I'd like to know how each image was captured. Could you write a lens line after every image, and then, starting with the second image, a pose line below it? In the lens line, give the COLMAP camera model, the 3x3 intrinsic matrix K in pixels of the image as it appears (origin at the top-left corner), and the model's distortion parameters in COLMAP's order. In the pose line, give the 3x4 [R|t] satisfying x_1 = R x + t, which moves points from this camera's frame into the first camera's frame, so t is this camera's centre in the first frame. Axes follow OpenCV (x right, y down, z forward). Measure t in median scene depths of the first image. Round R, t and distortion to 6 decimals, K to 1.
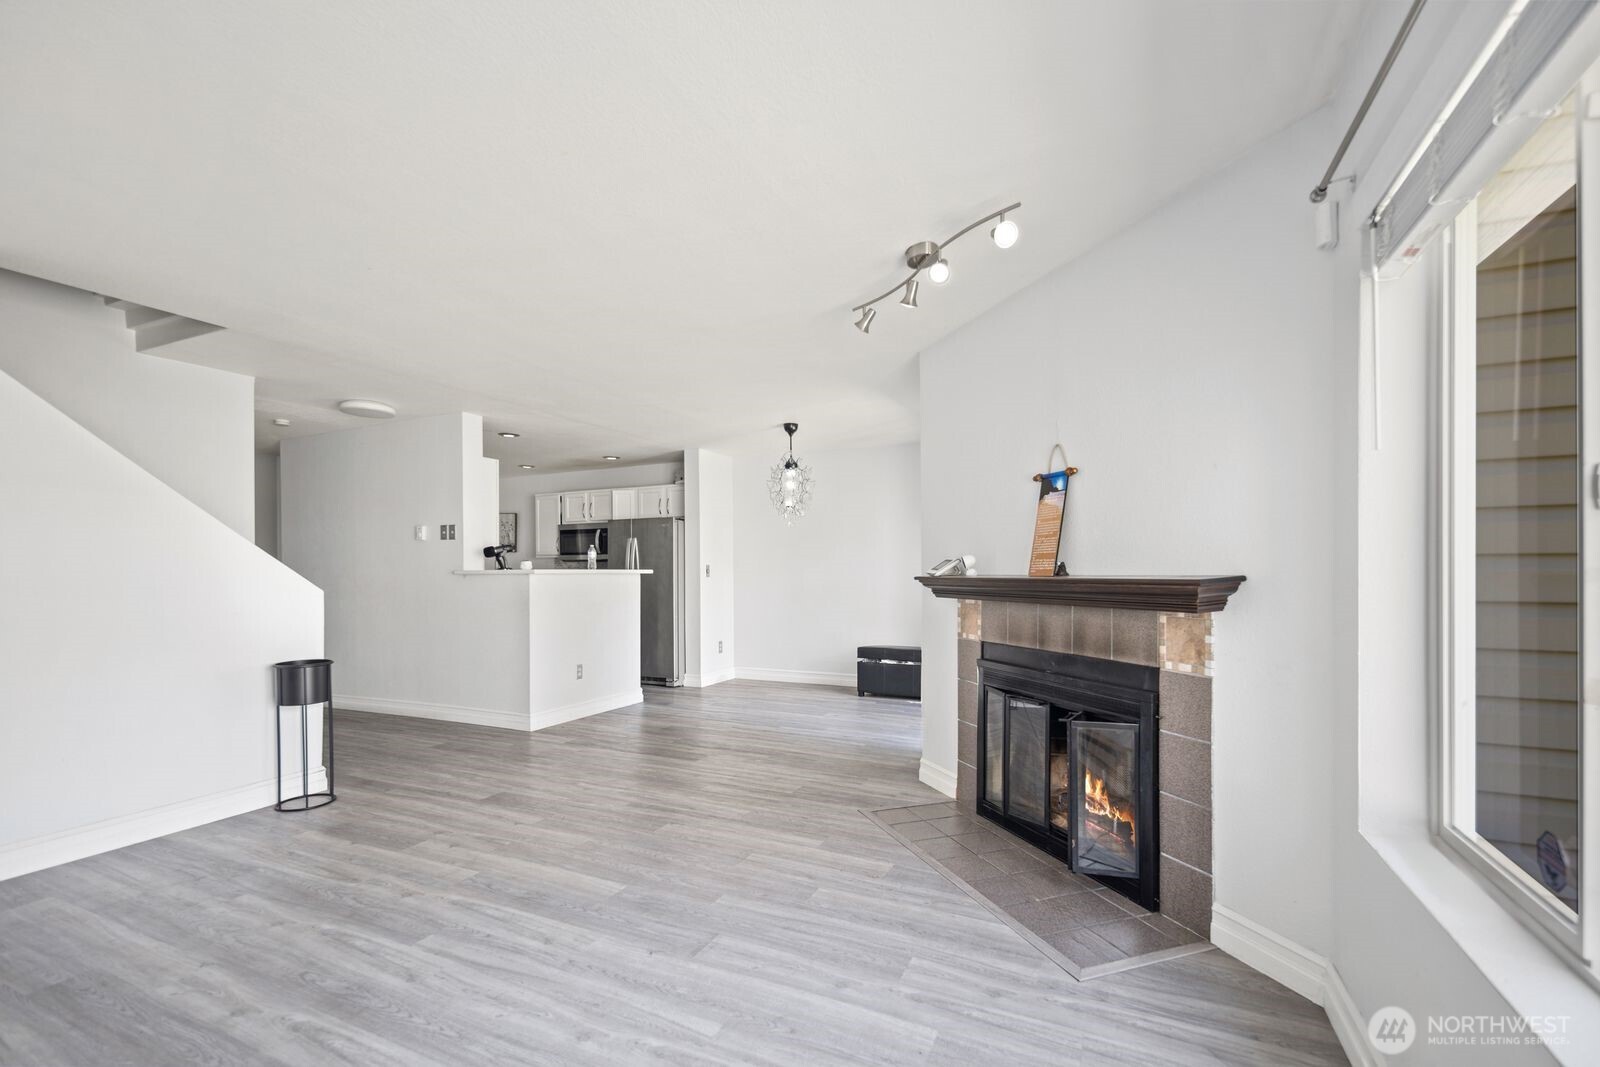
lens RADIAL K [[686.0, 0, 802.6], [0, 686.0, 570.6], [0, 0, 1]] dist [0.001110, 0.000092]
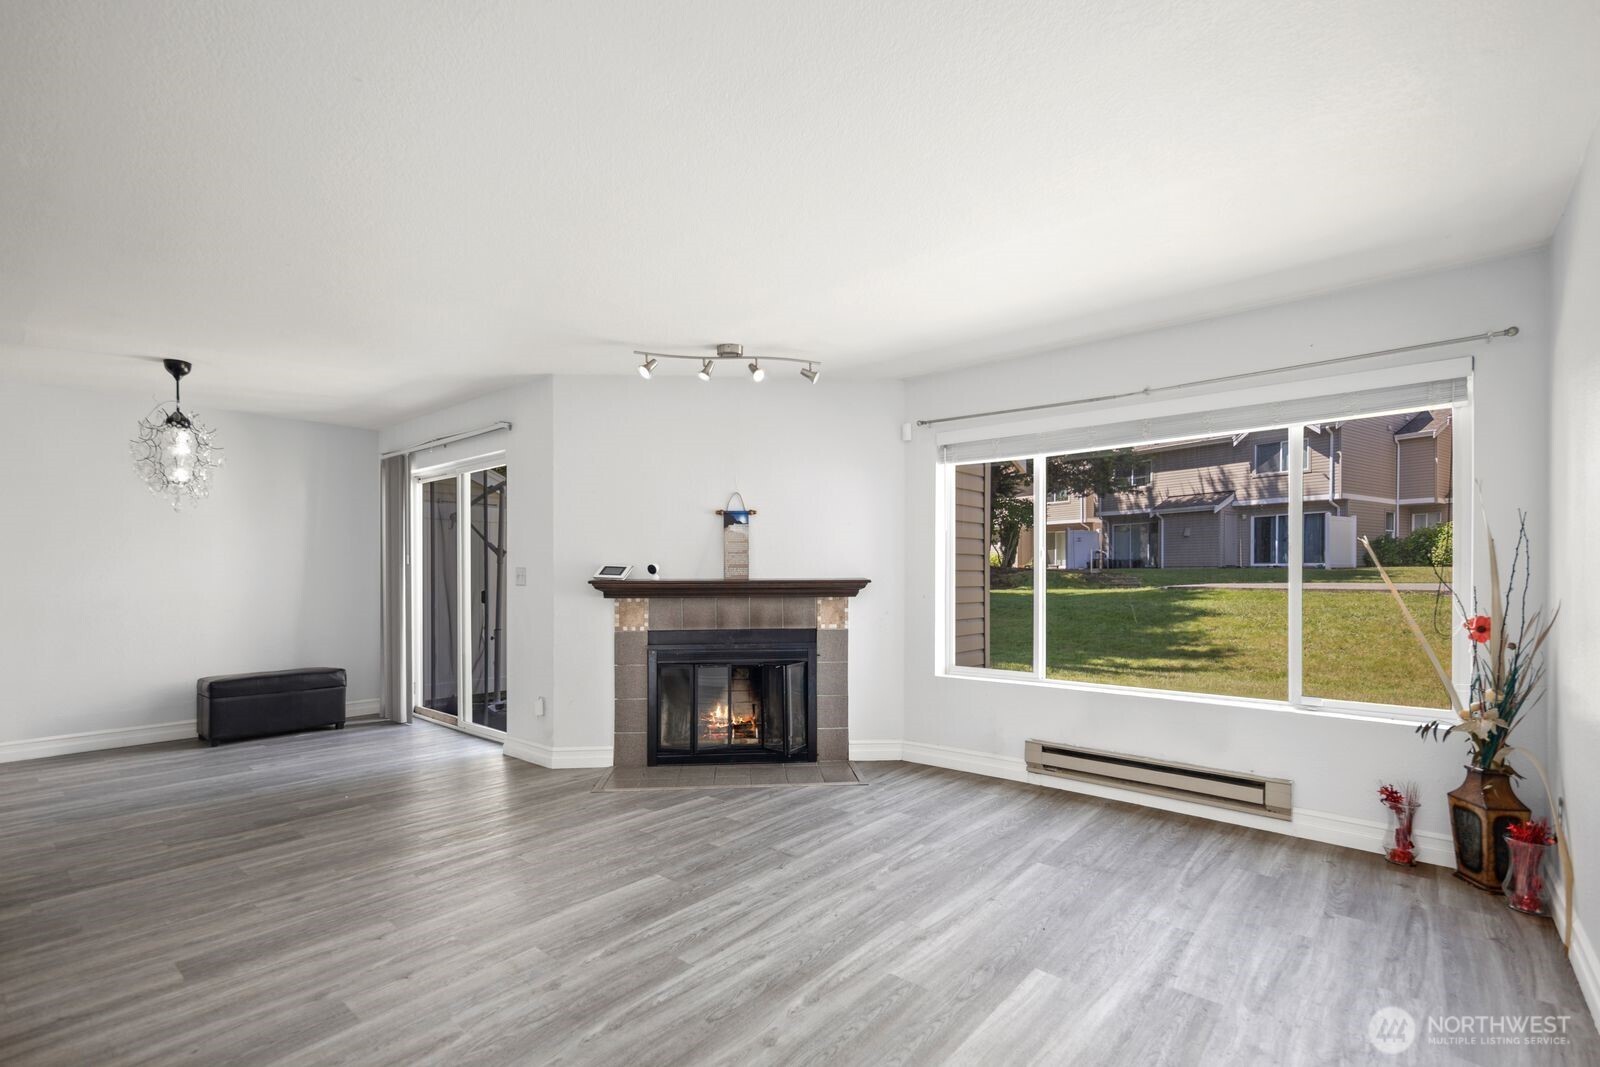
lens RADIAL K [[699.8, 0, 803.8], [0, 699.8, 576.6], [0, 0, 1]] dist [0.001781, -0.000693]
pose [[0.276472, 0.000577, 0.961022, -1.181183], [0.000027, 1.000000, -0.000608, 0.003358], [-0.961022, 0.000194, 0.276472, 0.469332]]
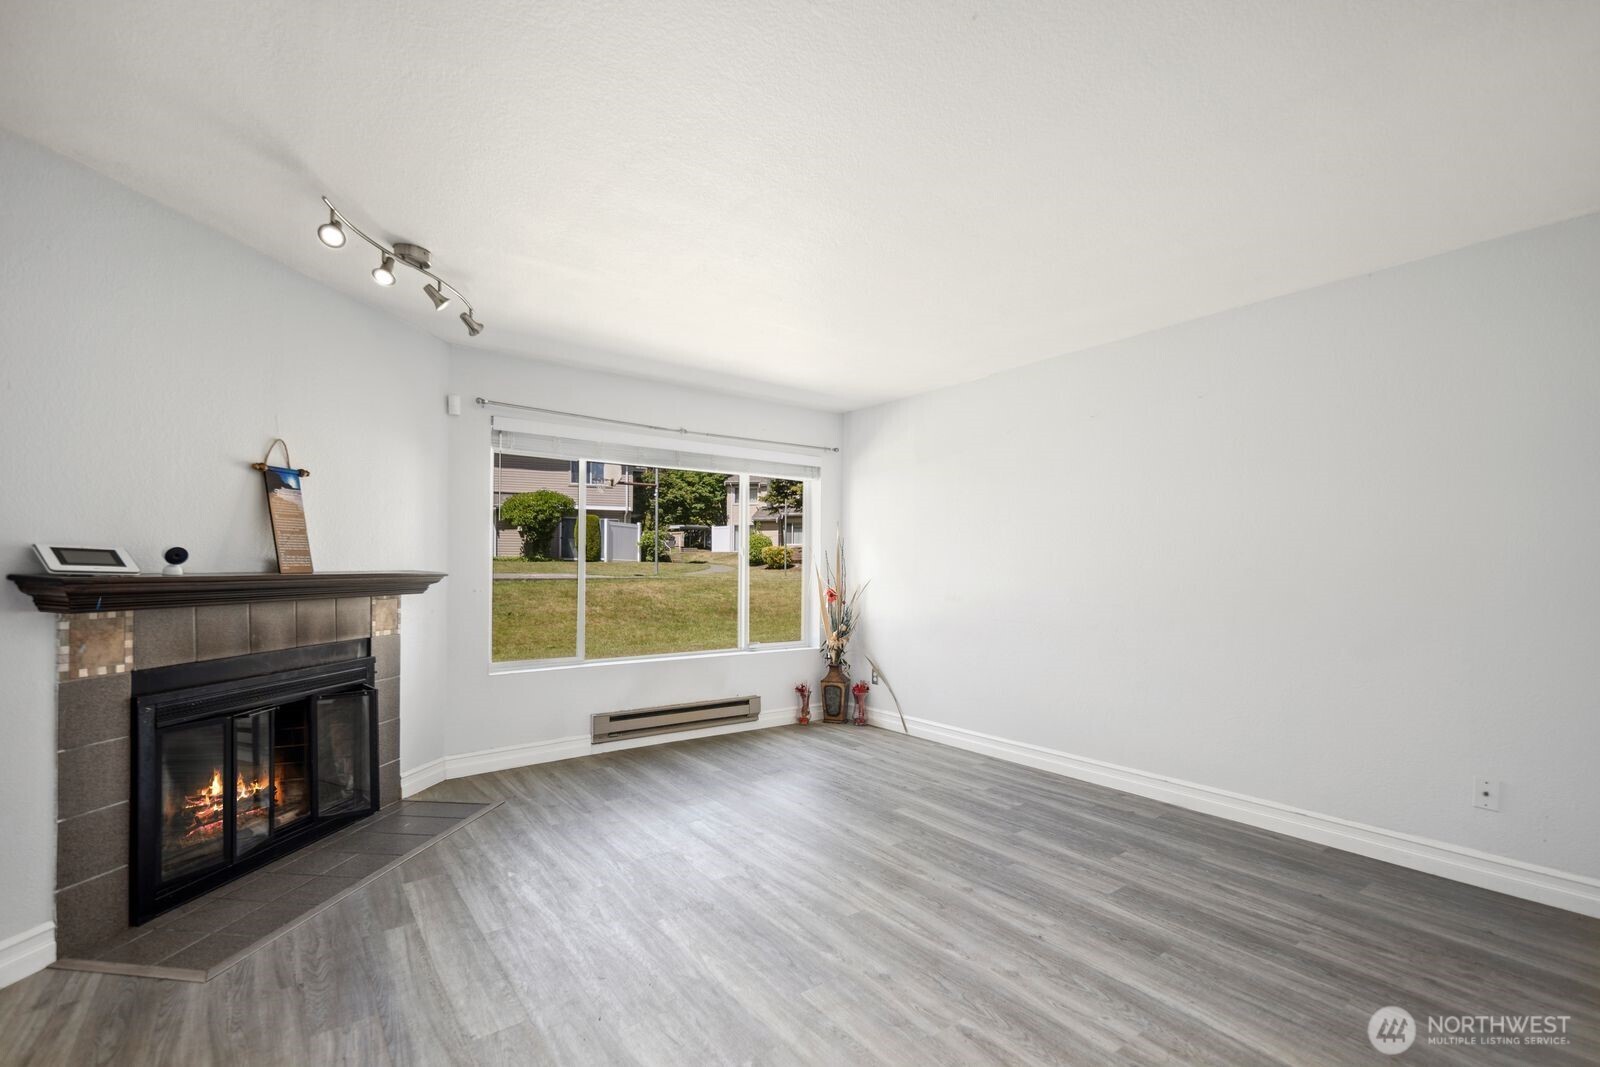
lens RADIAL K [[698.5, 0, 763.0], [0, 698.5, 566.7], [0, 0, 1]] dist [0.000459, -0.000346]
pose [[-0.855758, 0.000954, 0.517376, -0.813980], [-0.000709, 0.999995, -0.003016, 0.001699], [-0.517376, -0.002948, -0.855753, 1.643440]]
